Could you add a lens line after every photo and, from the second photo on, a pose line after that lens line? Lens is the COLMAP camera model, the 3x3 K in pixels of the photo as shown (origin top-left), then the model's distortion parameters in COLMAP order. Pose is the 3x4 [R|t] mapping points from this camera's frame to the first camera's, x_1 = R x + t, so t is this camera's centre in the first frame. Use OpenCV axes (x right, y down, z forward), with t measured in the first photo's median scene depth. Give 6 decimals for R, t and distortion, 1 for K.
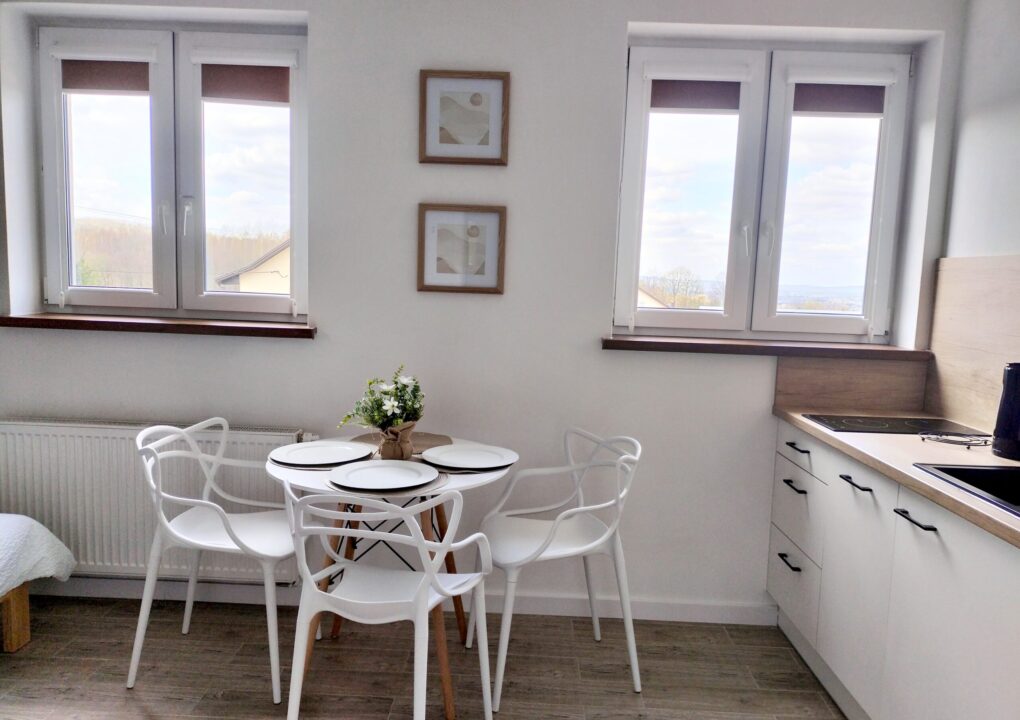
lens RADIAL K [[714.3, 0, 521.0], [0, 714.3, 359.6], [0, 0, 1]] dist [0.054559, -0.076252]
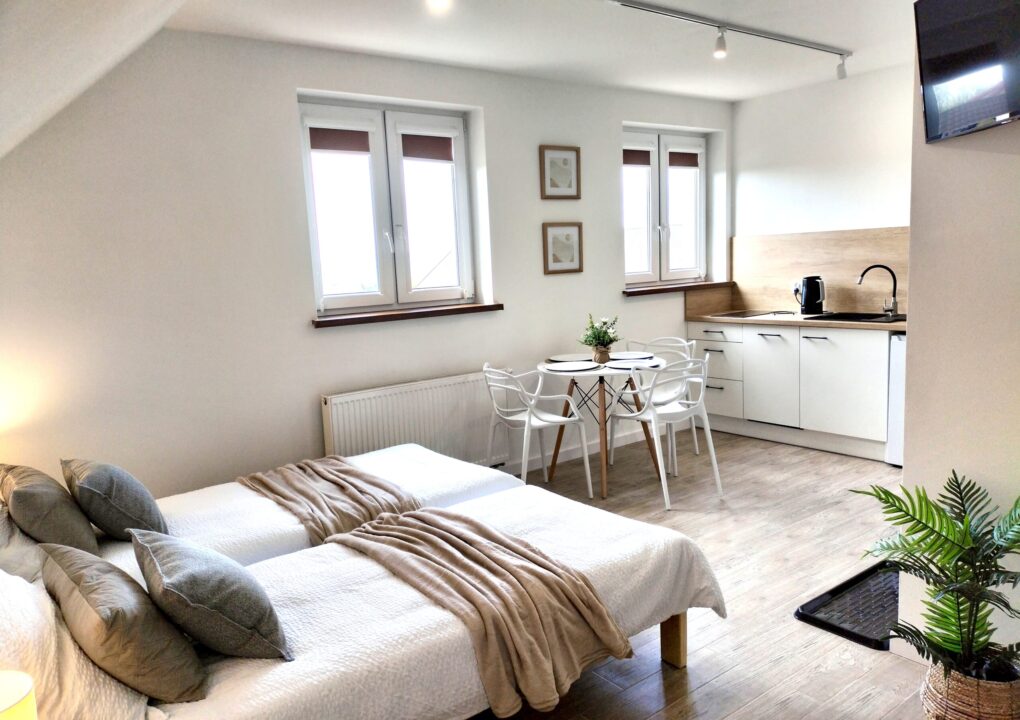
lens RADIAL K [[714.3, 0, 521.0], [0, 714.3, 359.6], [0, 0, 1]] dist [0.054559, -0.076252]
pose [[0.784227, -0.161284, 0.599146, -1.232027], [0.146016, 0.986479, 0.074428, -0.032439], [-0.603049, 0.029116, 0.797173, -0.302610]]
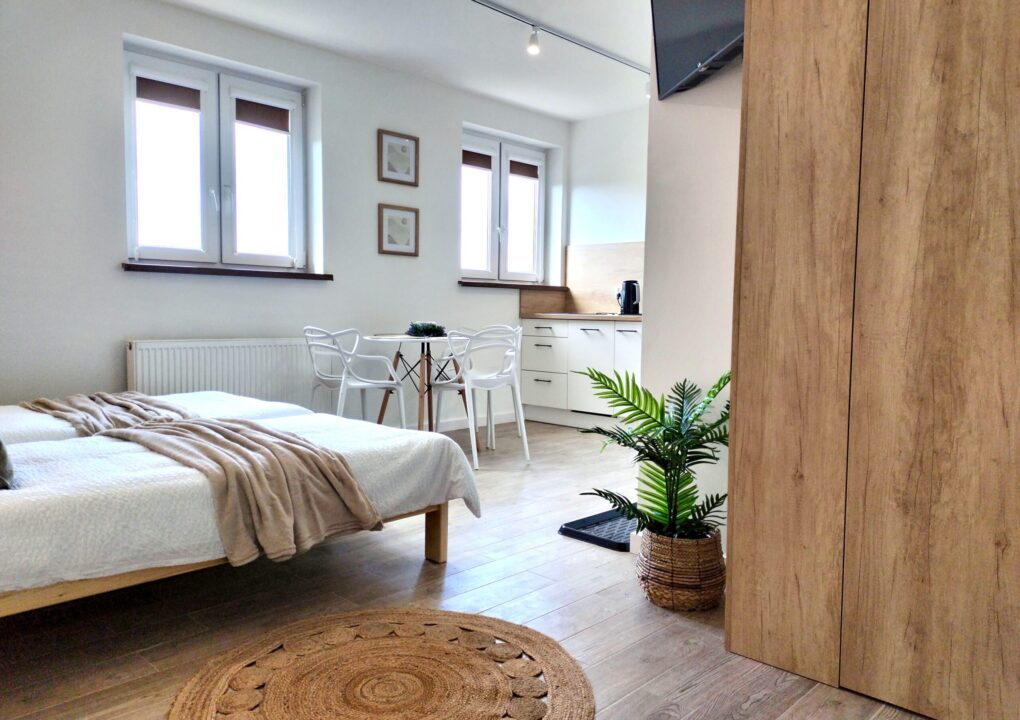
lens RADIAL K [[714.3, 0, 521.0], [0, 714.3, 359.6], [0, 0, 1]] dist [0.054559, -0.076252]
pose [[0.680196, -0.083690, 0.728237, -1.207164], [0.090826, 0.995428, 0.029562, 0.142596], [-0.727381, 0.046035, 0.684688, -0.440358]]
